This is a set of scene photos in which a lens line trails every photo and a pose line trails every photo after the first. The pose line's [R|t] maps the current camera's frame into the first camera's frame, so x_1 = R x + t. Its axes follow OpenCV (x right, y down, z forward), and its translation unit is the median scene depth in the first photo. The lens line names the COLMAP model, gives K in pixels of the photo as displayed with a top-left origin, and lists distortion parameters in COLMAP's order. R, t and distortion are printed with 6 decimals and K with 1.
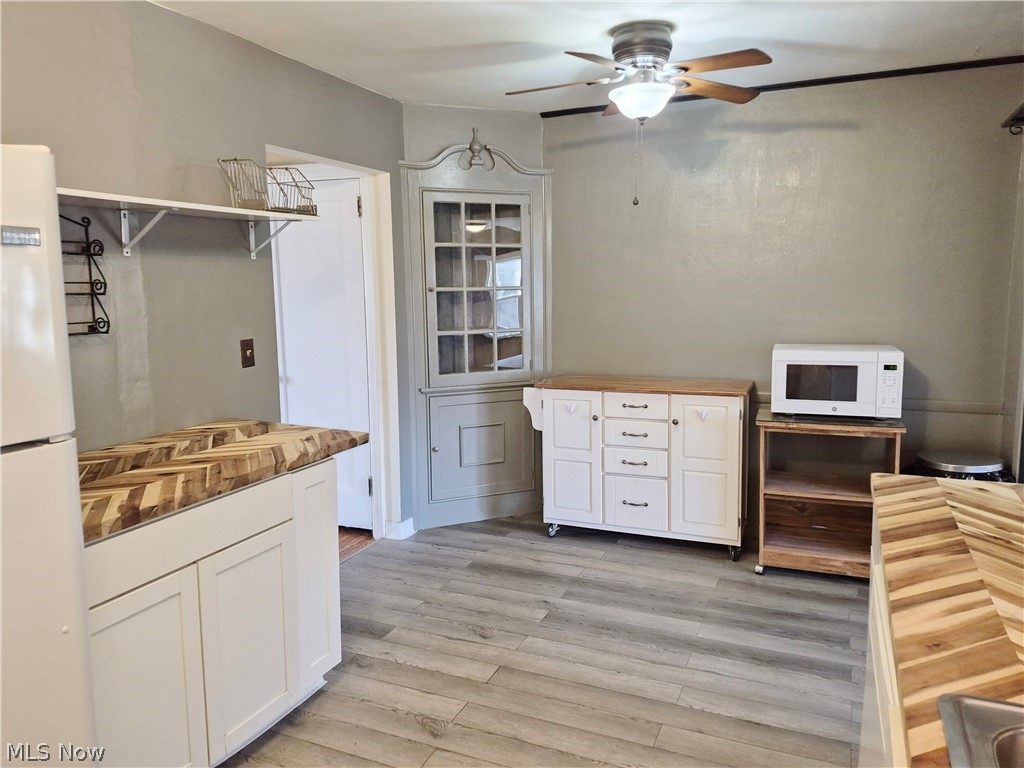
lens RADIAL K [[730.3, 0, 525.5], [0, 730.3, 372.2], [0, 0, 1]] dist [0.117331, -0.155529]
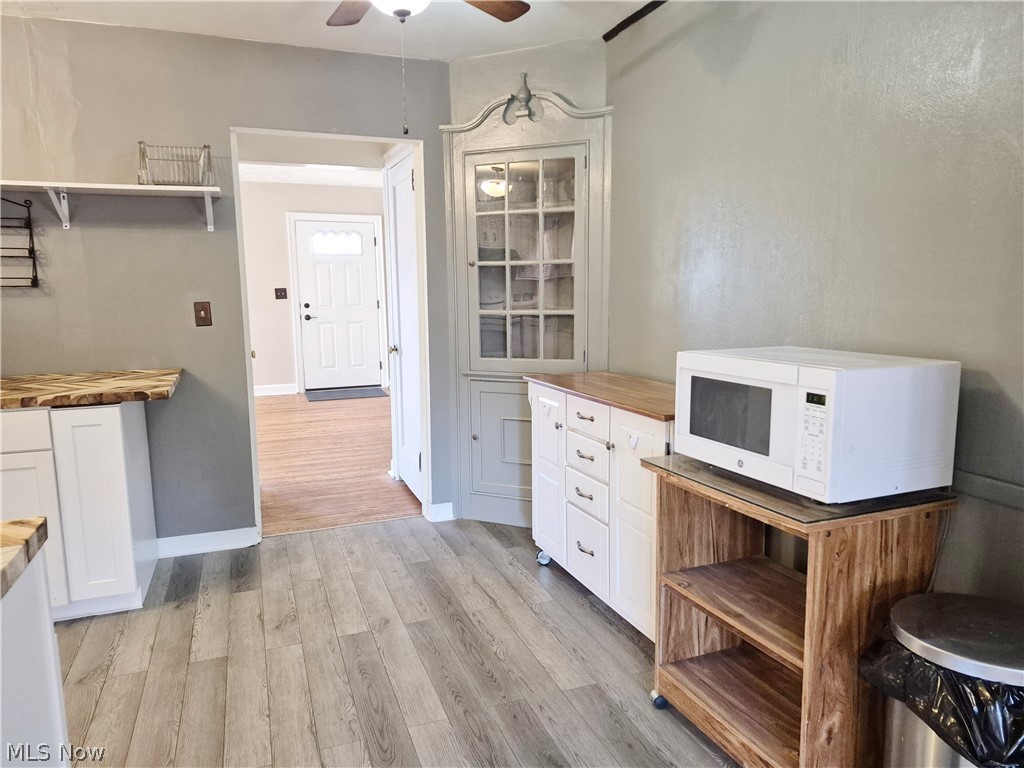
lens RADIAL K [[705.7, 0, 512.0], [0, 705.7, 384.0], [0, 0, 1]] dist [0.106670, -0.117991]
pose [[0.687144, 0.107546, -0.718517, 0.662154], [-0.090285, 0.993957, 0.062430, -0.026480], [0.720889, 0.021973, 0.692702, 0.498592]]
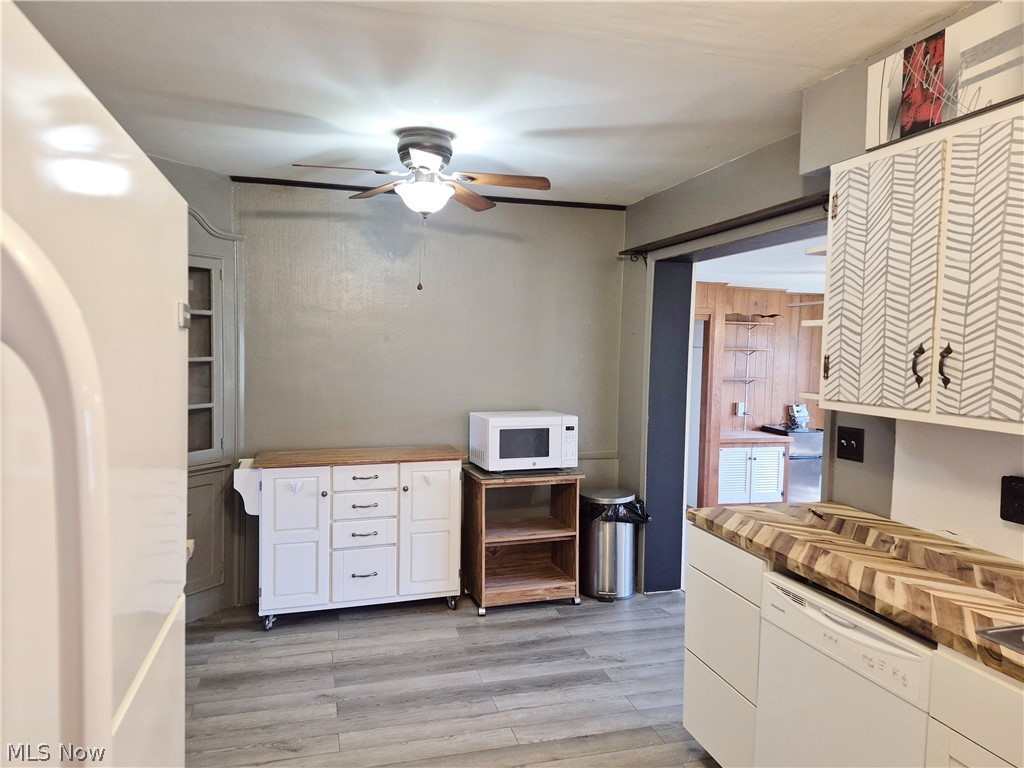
lens RADIAL K [[705.7, 0, 512.0], [0, 705.7, 384.0], [0, 0, 1]] dist [0.106670, -0.117991]
pose [[0.774534, -0.008788, 0.632472, -0.347458], [0.053201, 0.997266, -0.051294, -0.024350], [-0.630291, 0.073377, 0.772883, 0.104077]]
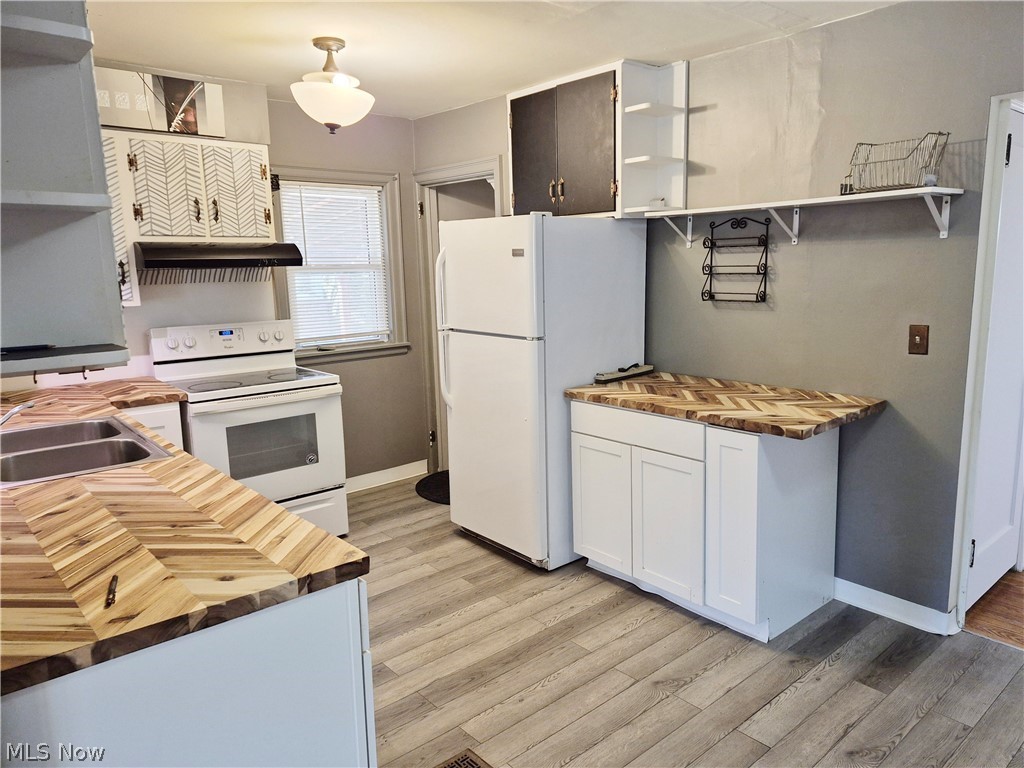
lens RADIAL K [[711.2, 0, 511.1], [0, 711.2, 378.3], [0, 0, 1]] dist [0.007809, -0.000086]
pose [[-0.444934, 0.161076, -0.880959, 0.572580], [-0.089722, 0.970726, 0.222804, -0.115916], [0.891058, 0.178174, -0.417457, 0.801163]]
